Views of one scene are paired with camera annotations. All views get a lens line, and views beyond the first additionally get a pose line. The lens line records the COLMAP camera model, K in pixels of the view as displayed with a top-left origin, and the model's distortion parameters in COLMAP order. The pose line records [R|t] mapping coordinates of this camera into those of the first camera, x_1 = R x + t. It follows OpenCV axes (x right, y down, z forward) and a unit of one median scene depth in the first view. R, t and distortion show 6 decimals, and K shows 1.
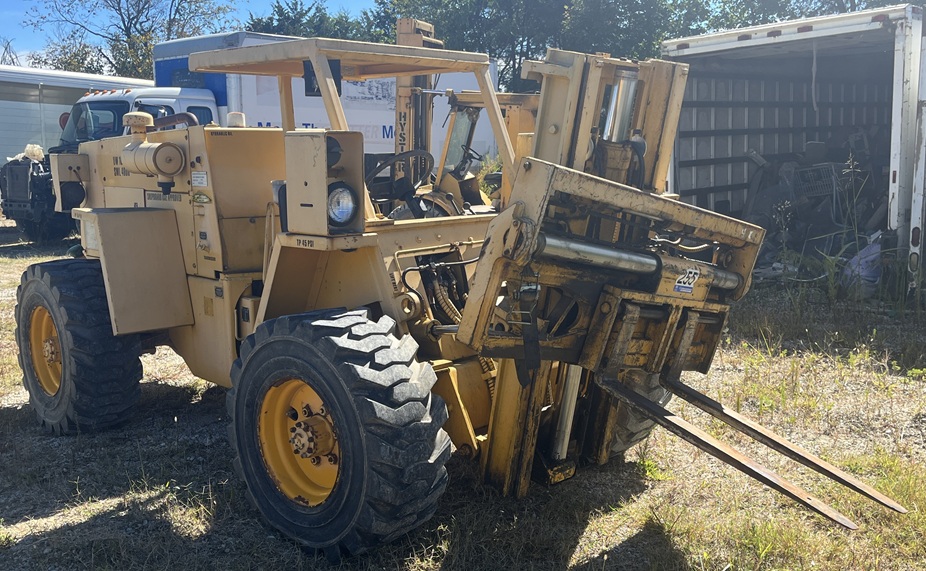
lens RADIAL K [[964.2, 0, 462.4], [0, 964.2, 315.6], [0, 0, 1]] dist [0.055499, 0.000537]
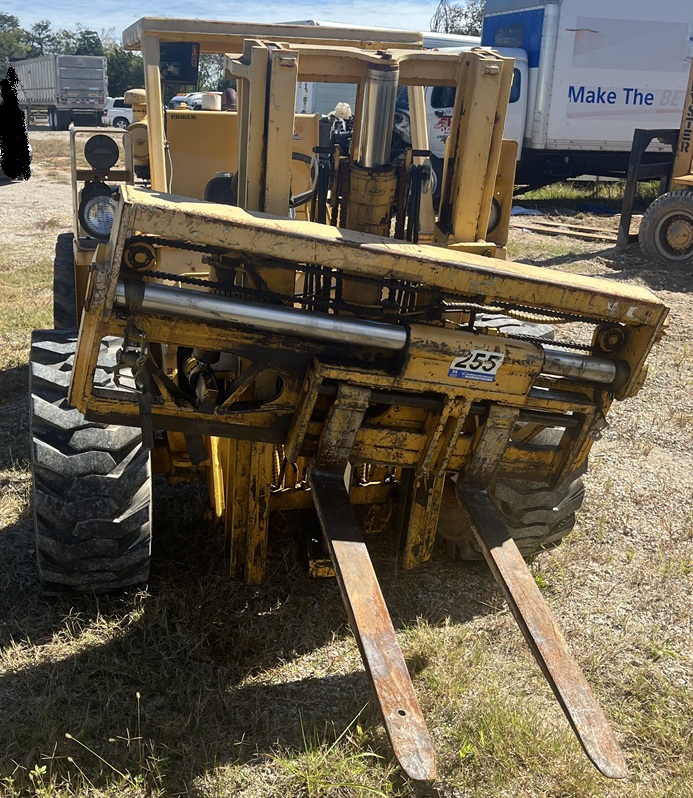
lens RADIAL K [[981.2, 0, 346.5], [0, 981.2, 399.0], [0, 0, 1]] dist [0.006432, 0.016192]
pose [[0.857868, 0.188413, -0.478082, 0.527800], [-0.129604, 0.979612, 0.153504, -0.116690], [0.497257, -0.069725, 0.864797, 0.320153]]
